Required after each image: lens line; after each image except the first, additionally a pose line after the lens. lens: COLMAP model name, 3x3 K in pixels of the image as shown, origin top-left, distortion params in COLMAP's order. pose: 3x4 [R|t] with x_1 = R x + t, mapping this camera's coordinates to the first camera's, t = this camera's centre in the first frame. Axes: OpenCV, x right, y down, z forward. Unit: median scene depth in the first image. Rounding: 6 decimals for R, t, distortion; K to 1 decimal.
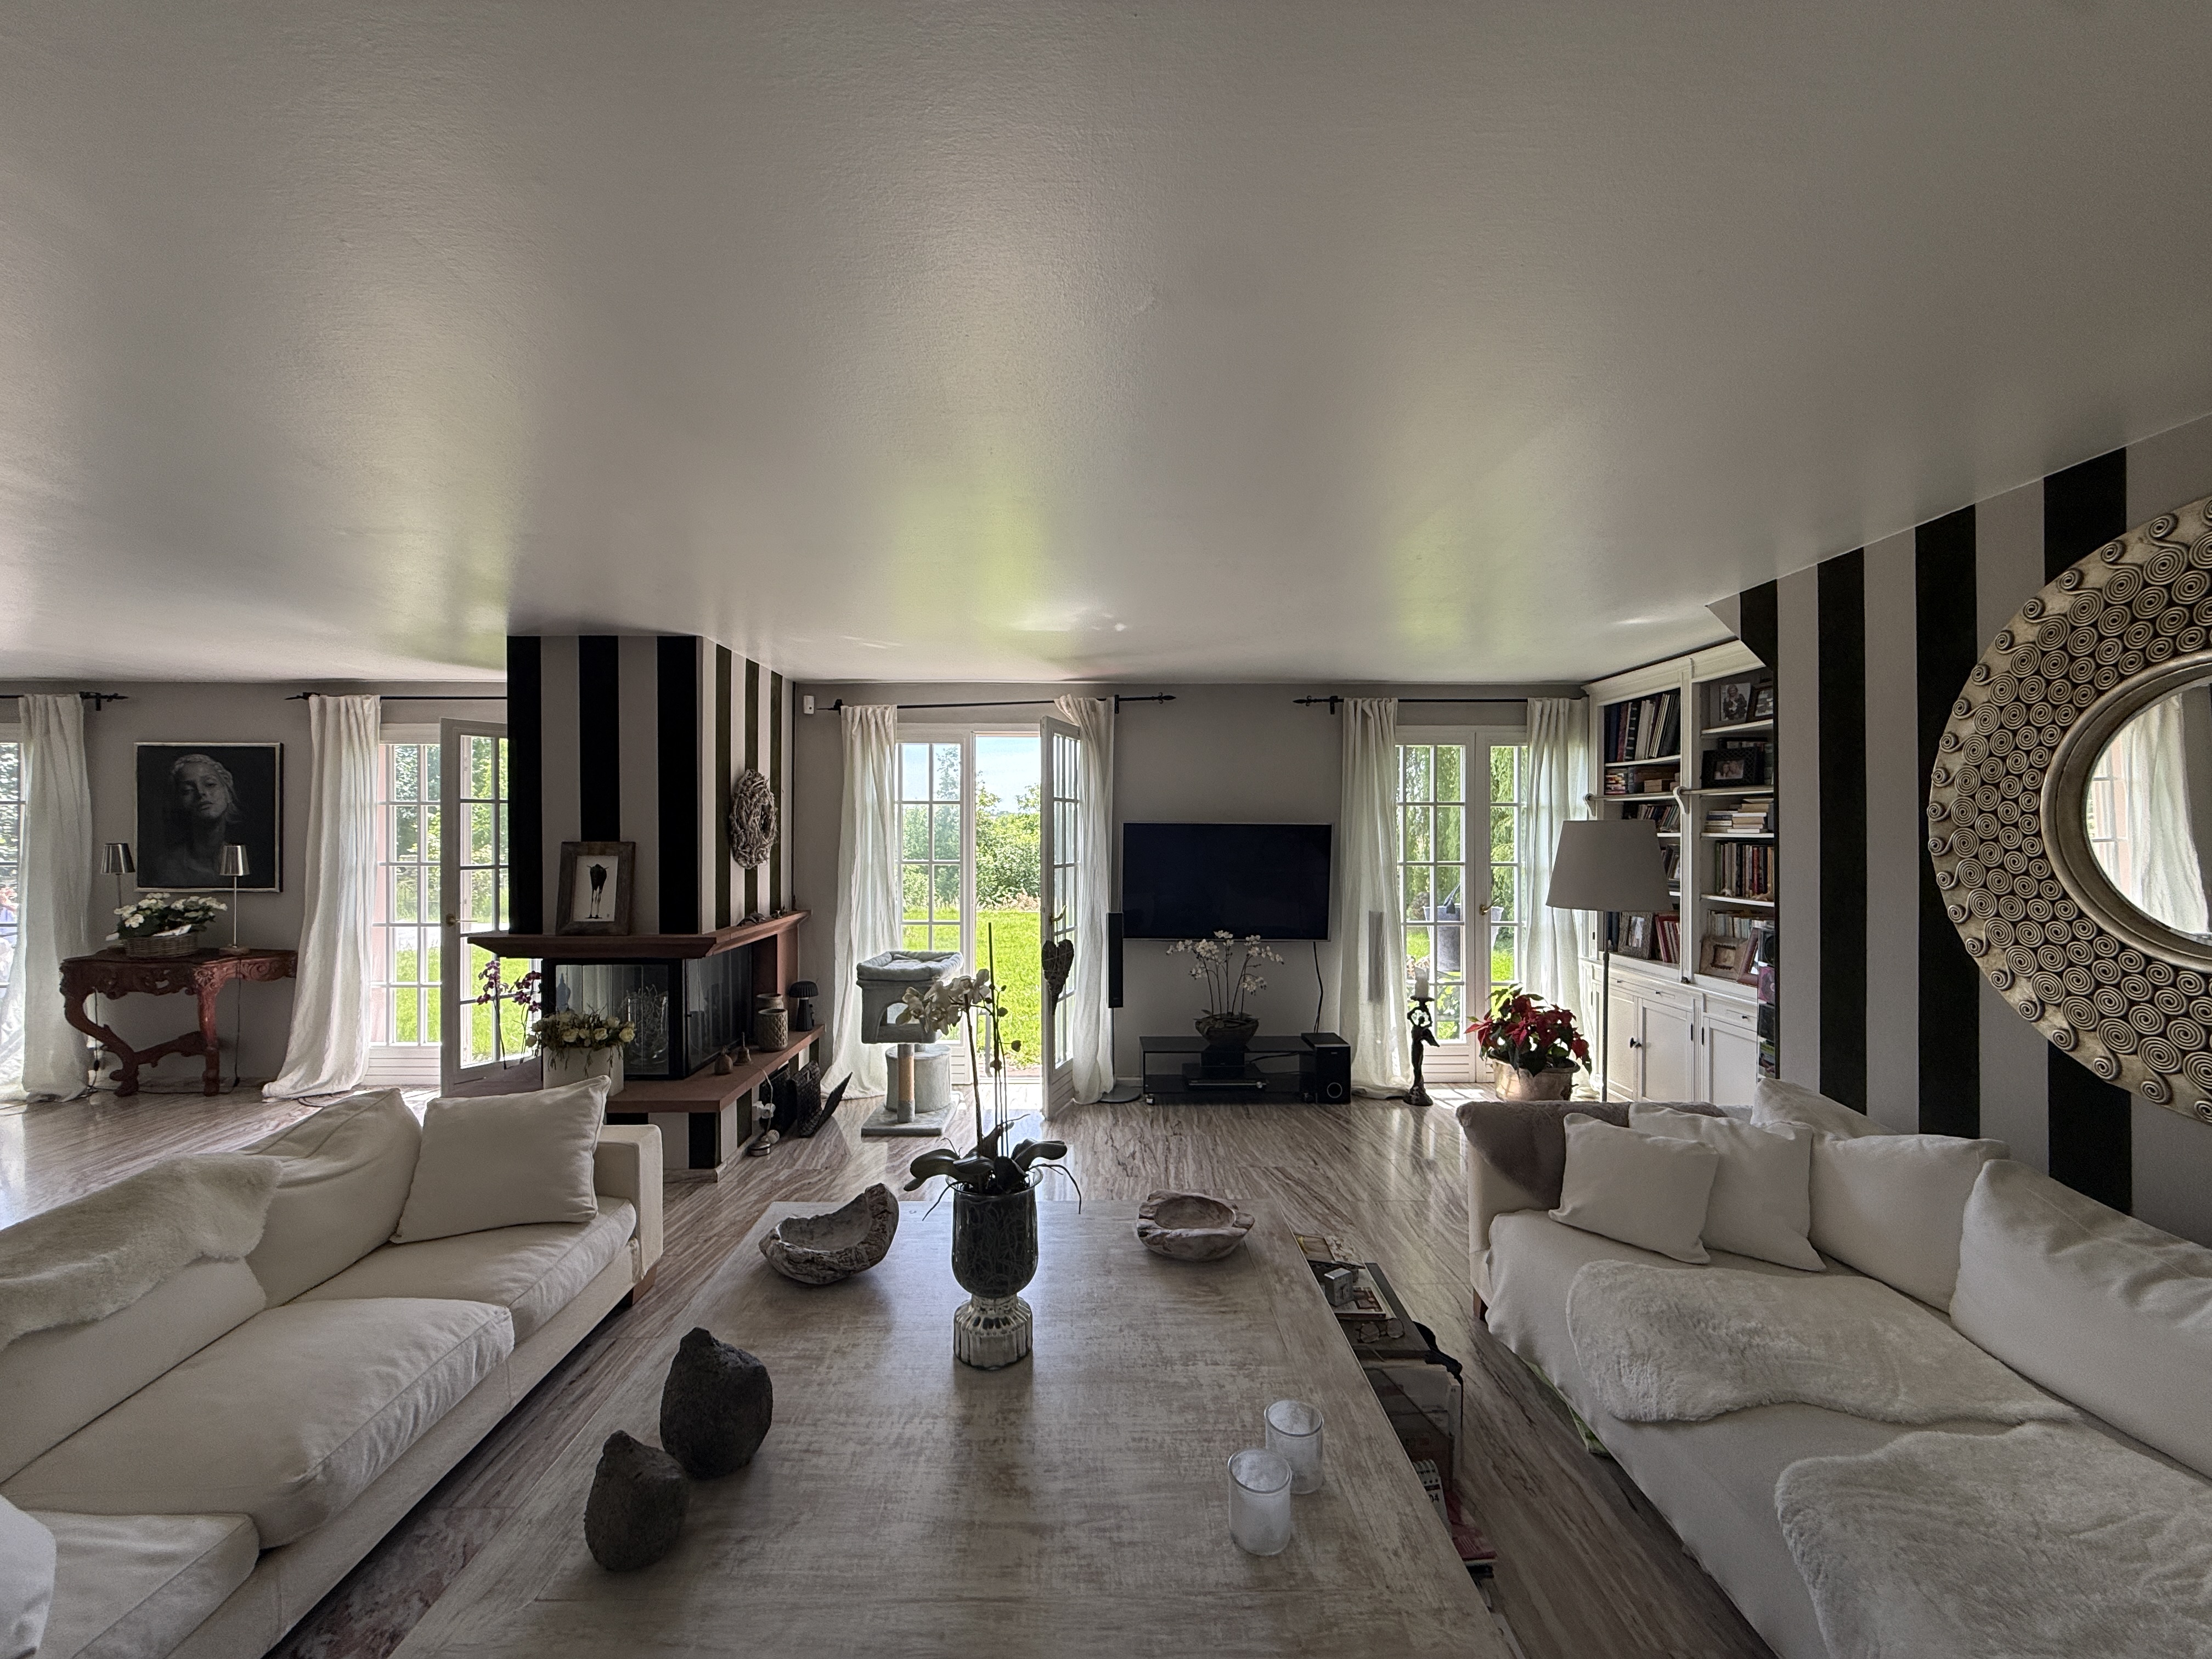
lens RADIAL K [[880.4, 0, 1098.7], [0, 880.4, 837.6], [0, 0, 1]] dist [0.000017, 0.000136]
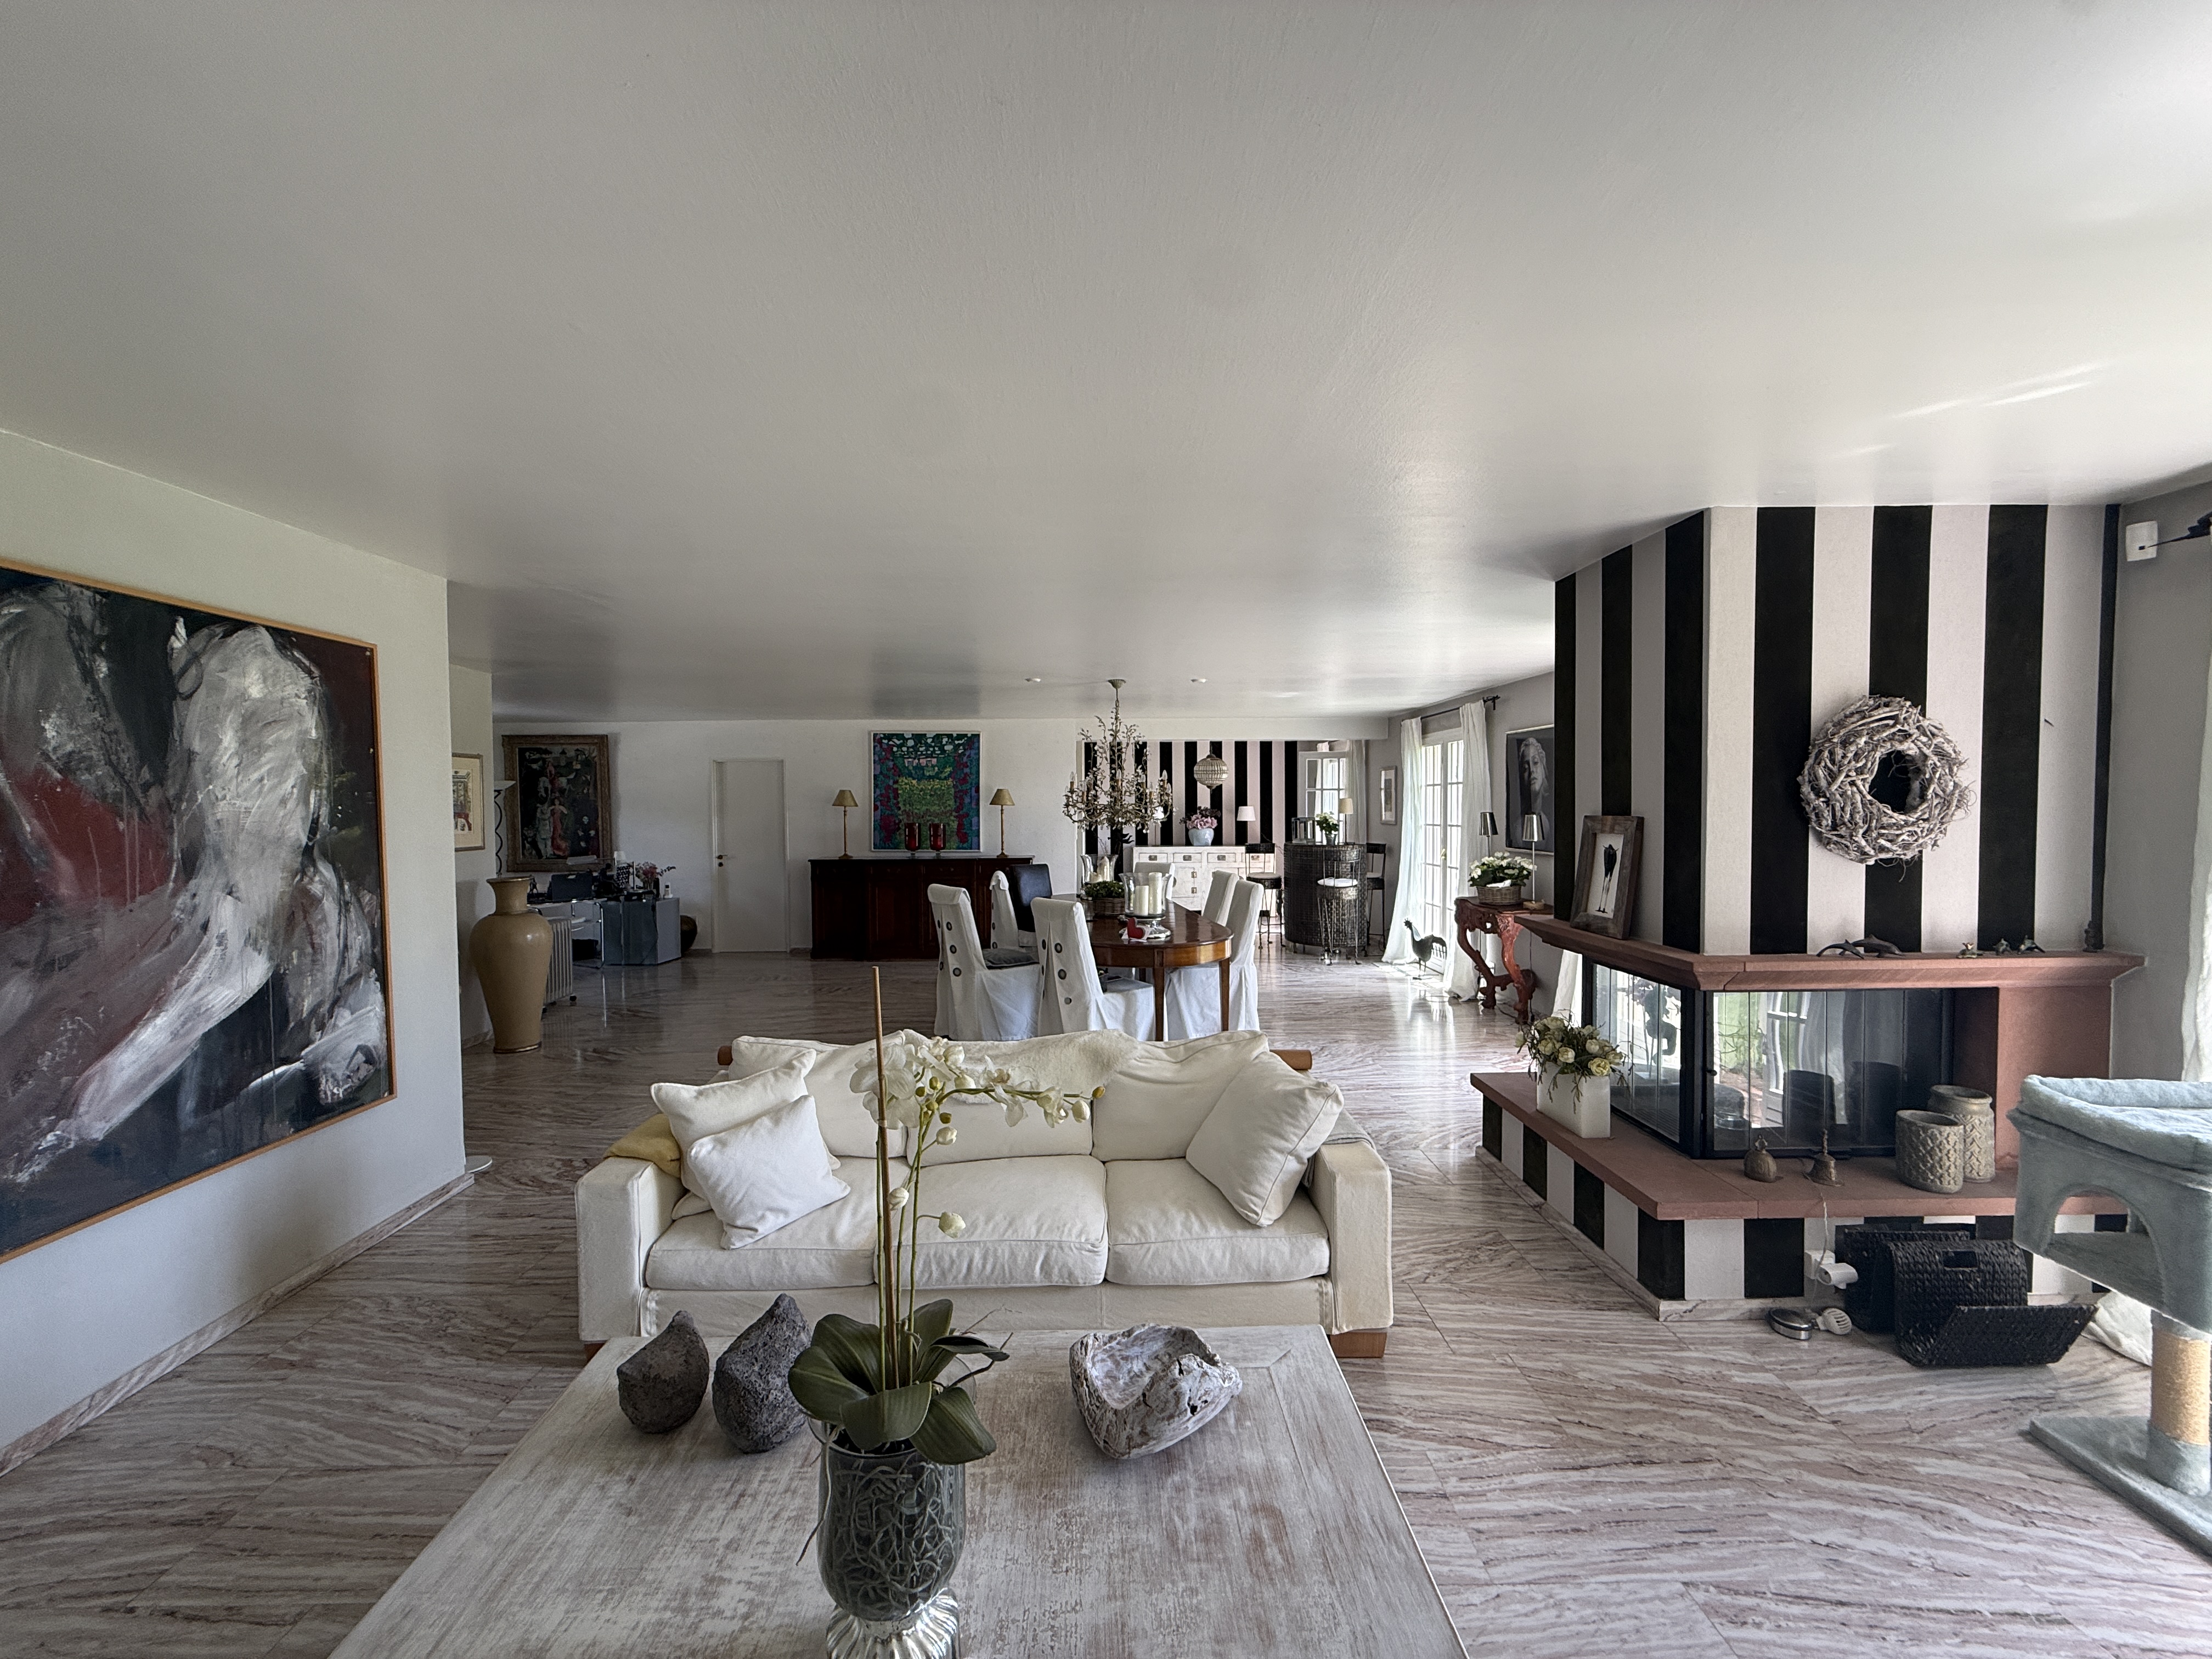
lens RADIAL K [[880.4, 0, 1100.7], [0, 880.4, 832.8], [0, 0, 1]] dist [0.000017, 0.000136]
pose [[0.001439, 0.030590, -0.999531, 0.178958], [0.001571, 0.999531, 0.030592, -0.004015], [0.999998, -0.001614, 0.001390, 0.442409]]
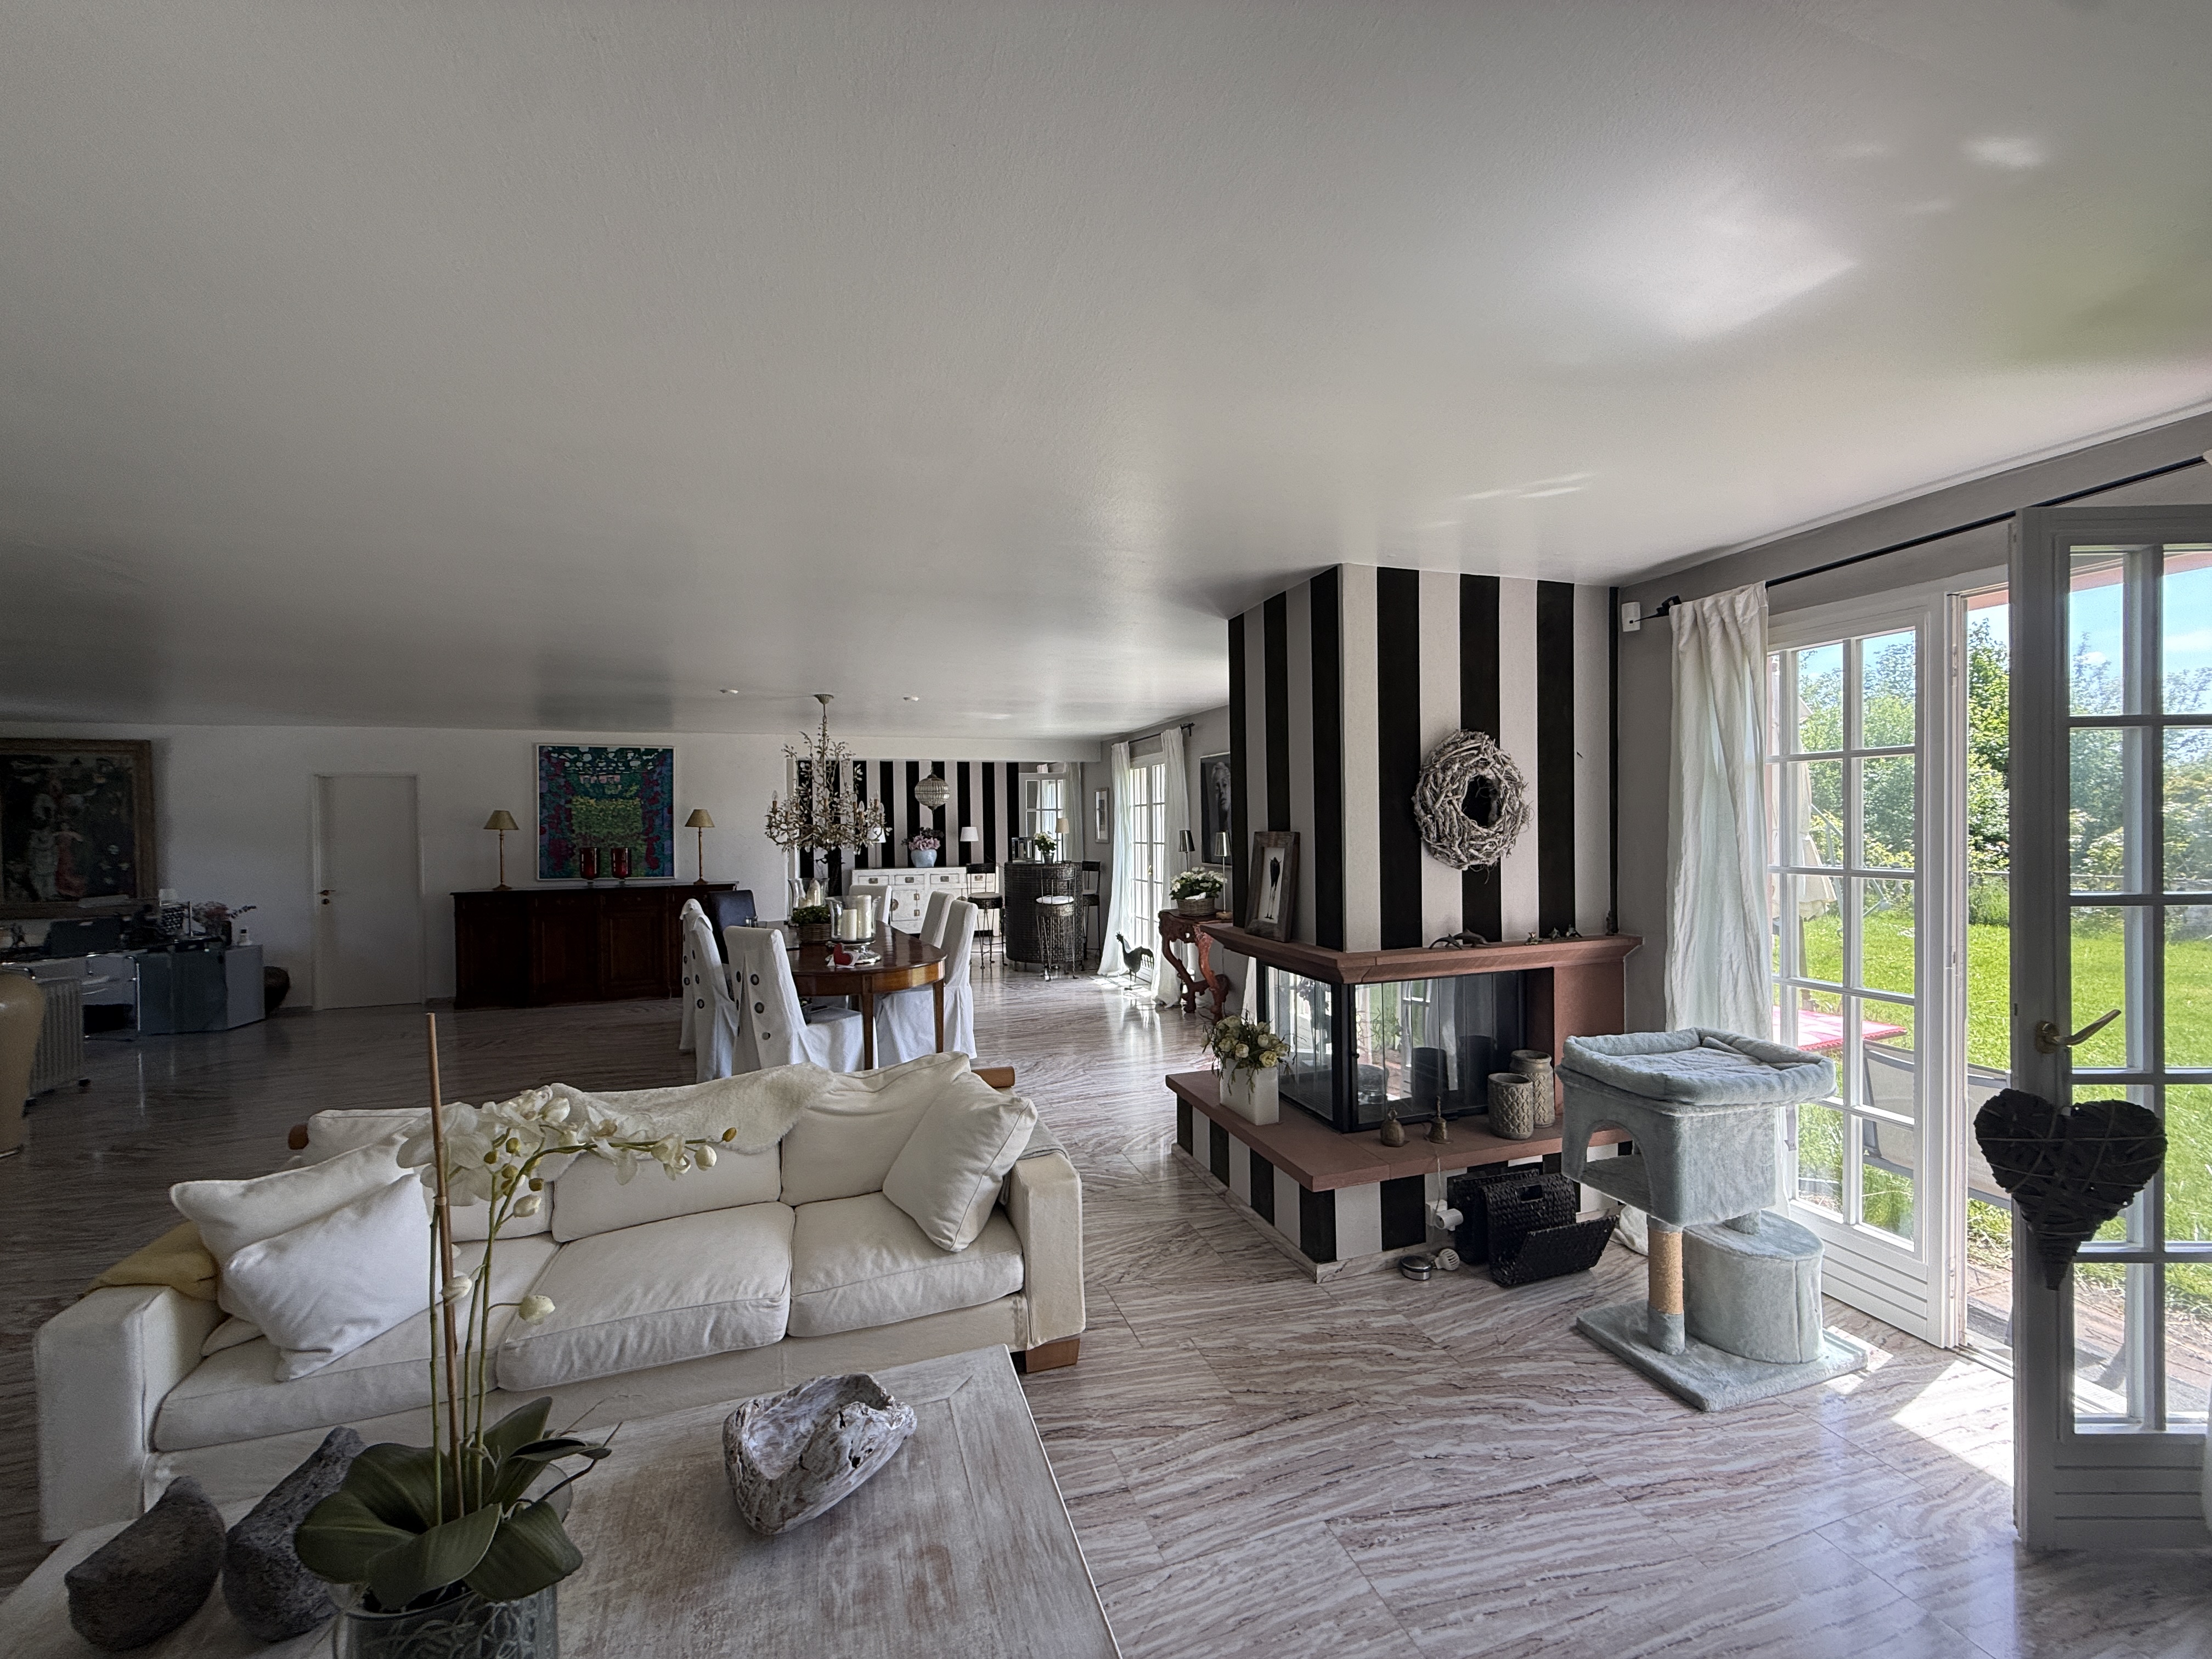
lens RADIAL K [[880.4, 0, 1101.1], [0, 880.4, 831.7], [0, 0, 1]] dist [0.000017, 0.000136]
pose [[0.300010, 0.004084, -0.953927, 0.177854], [0.008040, 0.999944, 0.006809, -0.002089], [0.953902, -0.009712, 0.299961, 0.466007]]
